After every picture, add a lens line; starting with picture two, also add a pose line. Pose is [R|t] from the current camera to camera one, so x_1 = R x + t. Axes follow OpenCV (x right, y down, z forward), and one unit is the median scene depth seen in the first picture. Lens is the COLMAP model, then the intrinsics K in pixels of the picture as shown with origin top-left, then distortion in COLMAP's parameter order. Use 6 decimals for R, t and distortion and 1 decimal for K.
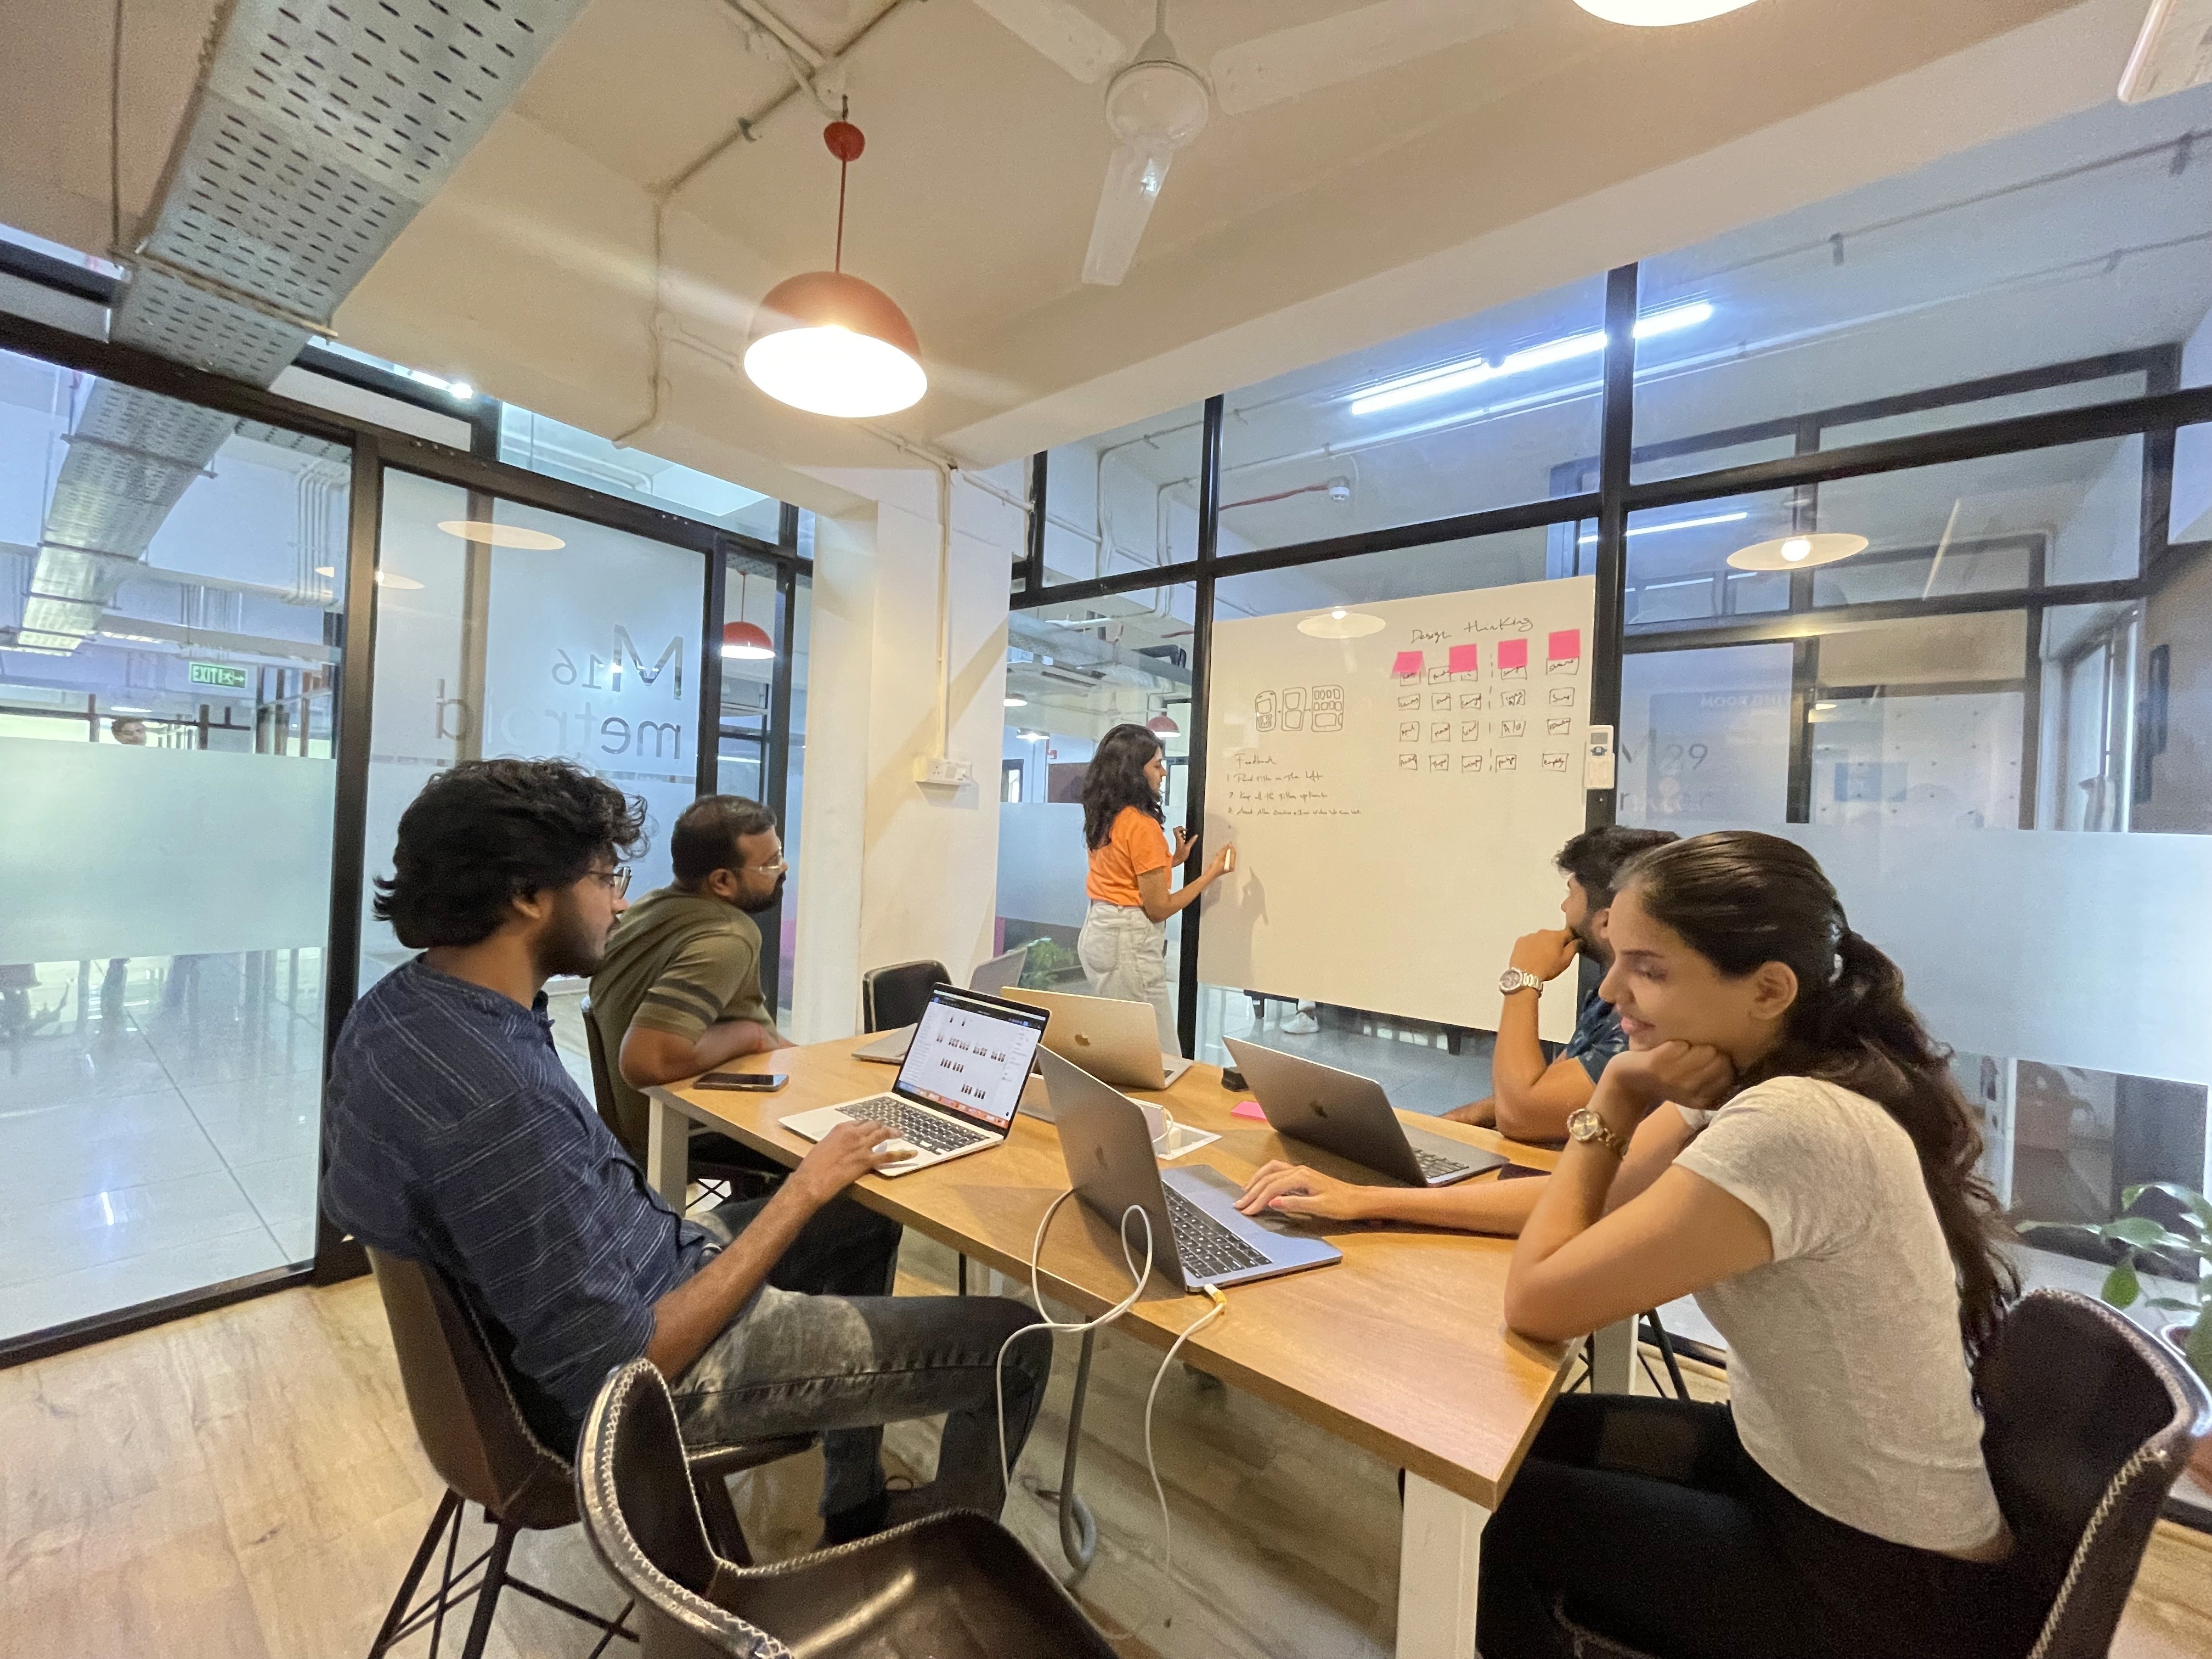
lens RADIAL K [[864.5, 0, 1110.5], [0, 864.5, 826.7], [0, 0, 1]] dist [-0.010795, -0.000054]
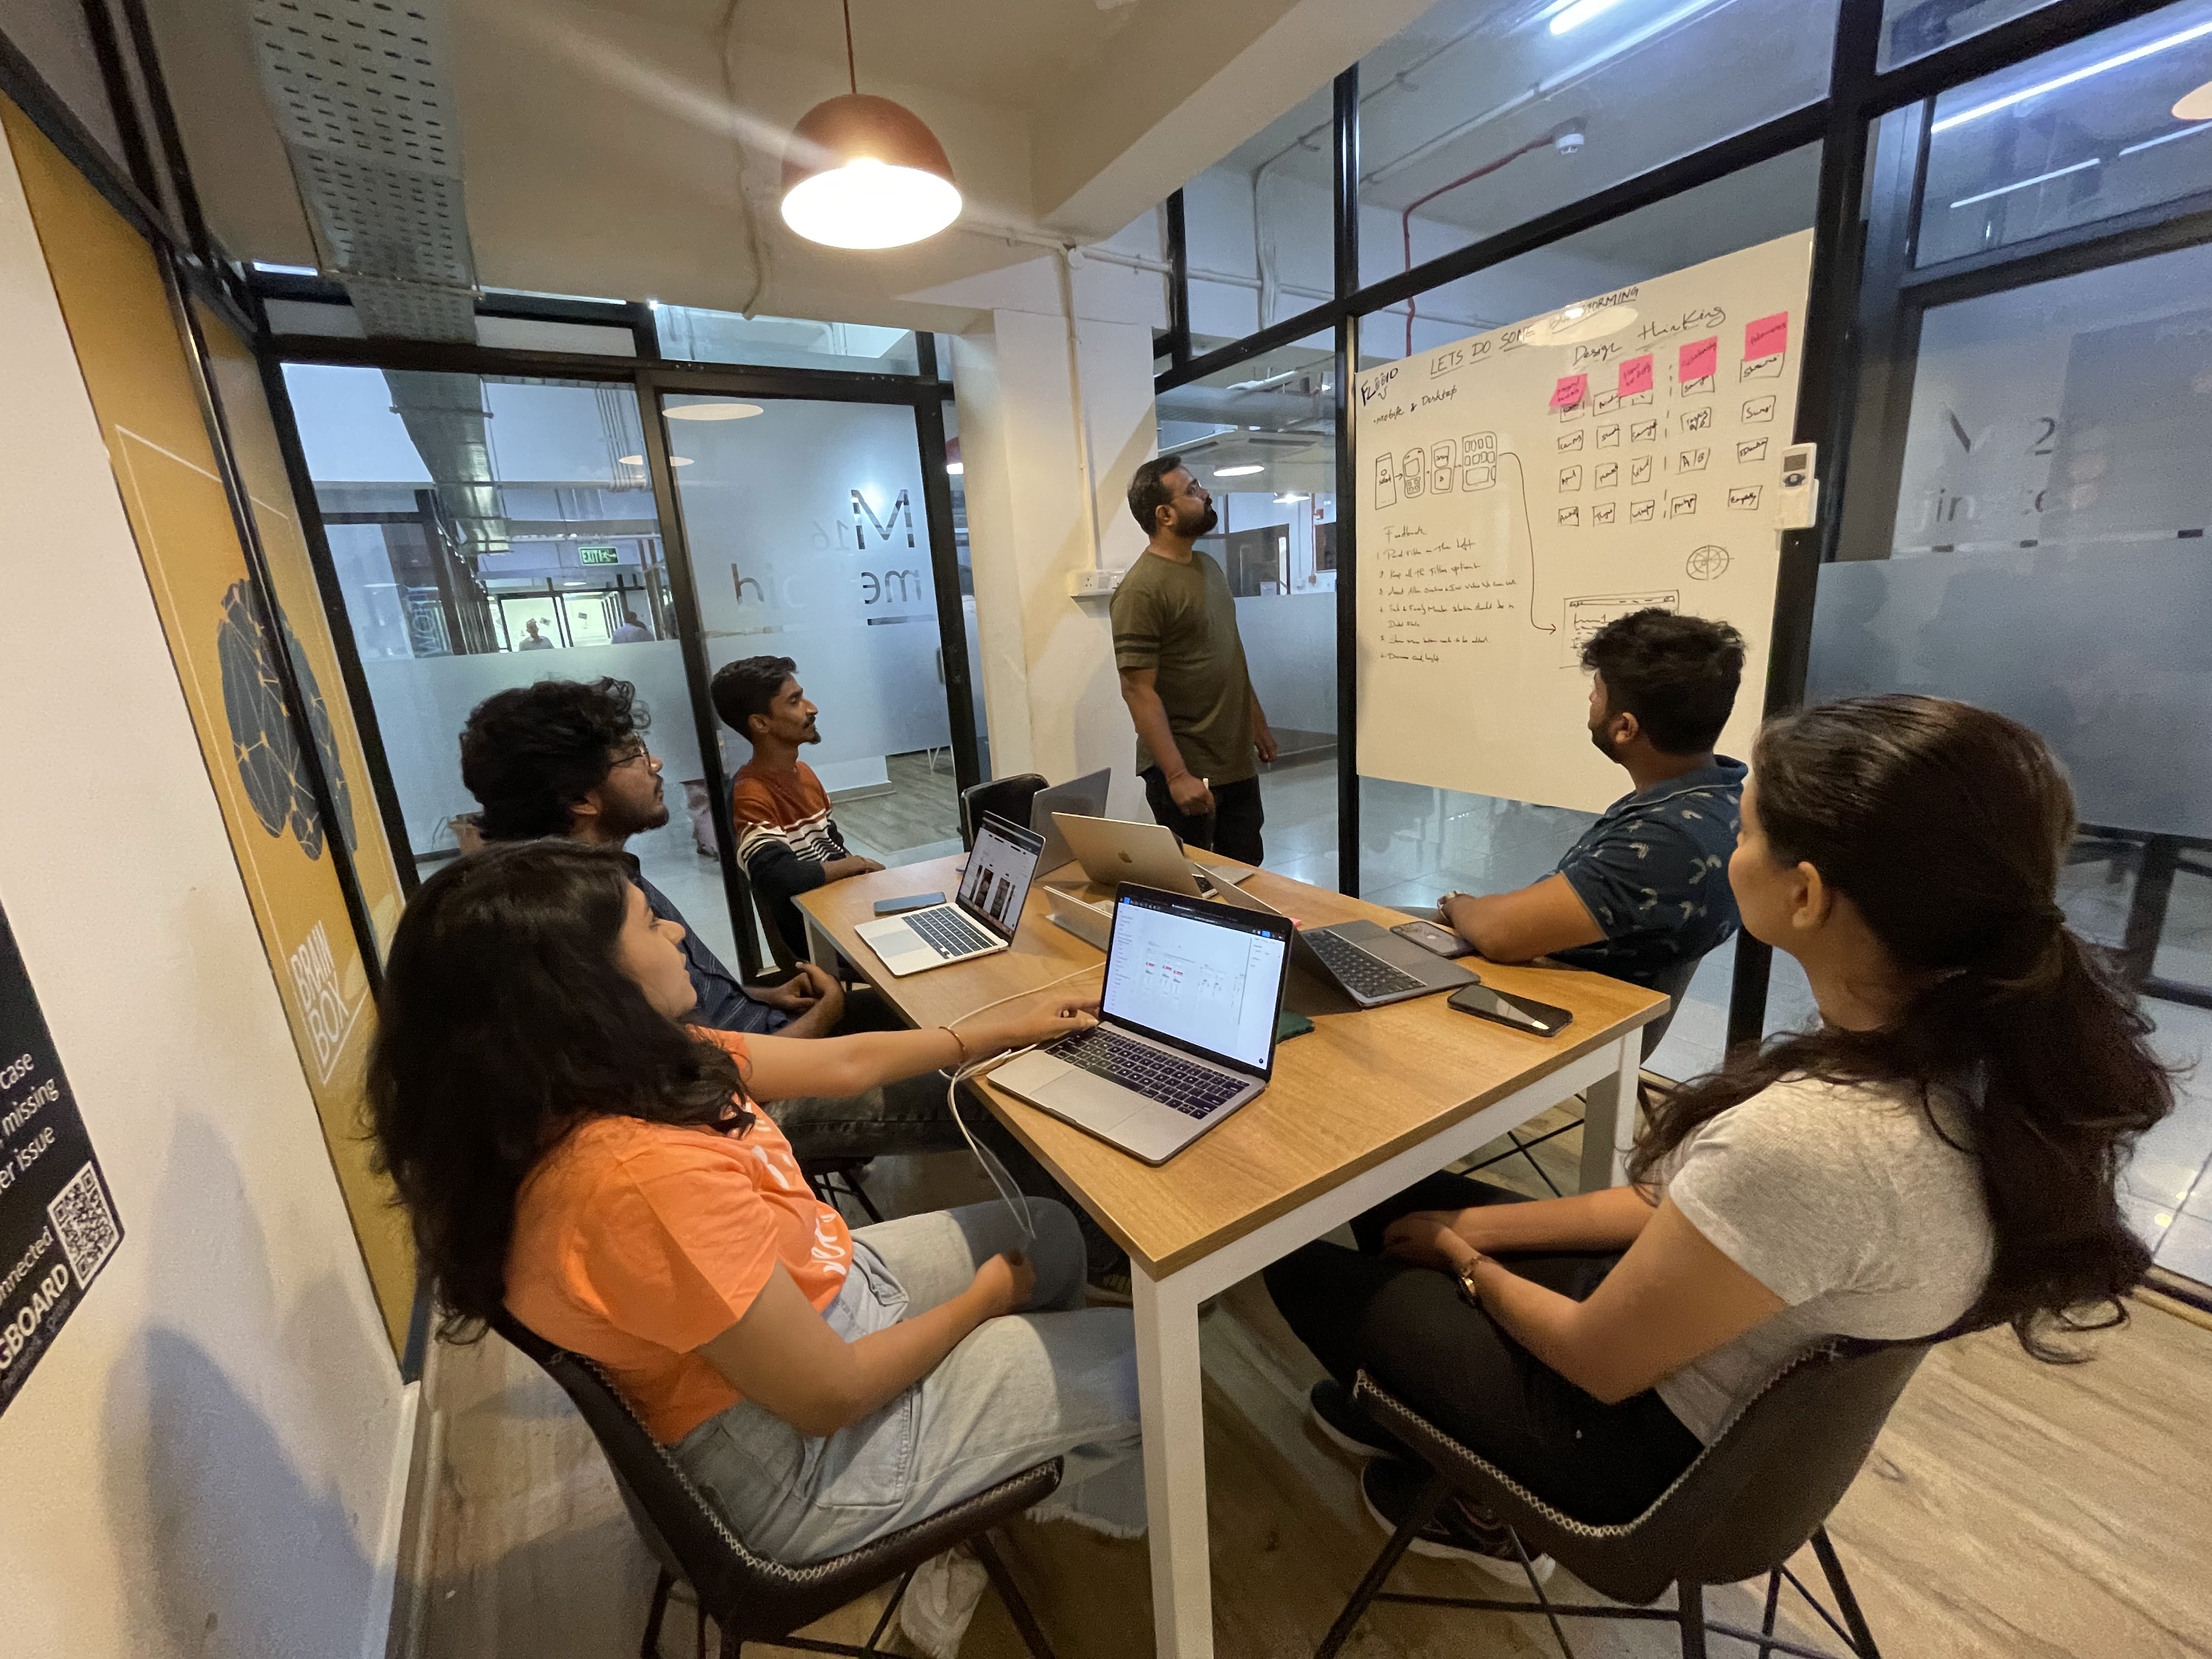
lens RADIAL K [[864.5, 0, 1110.5], [0, 864.5, 826.7], [0, 0, 1]] dist [-0.010795, -0.000054]
pose [[0.939398, -0.024054, -0.341983, 0.172788], [0.110769, 0.965327, 0.236375, -0.026104], [0.324440, -0.259932, 0.909491, 0.001333]]
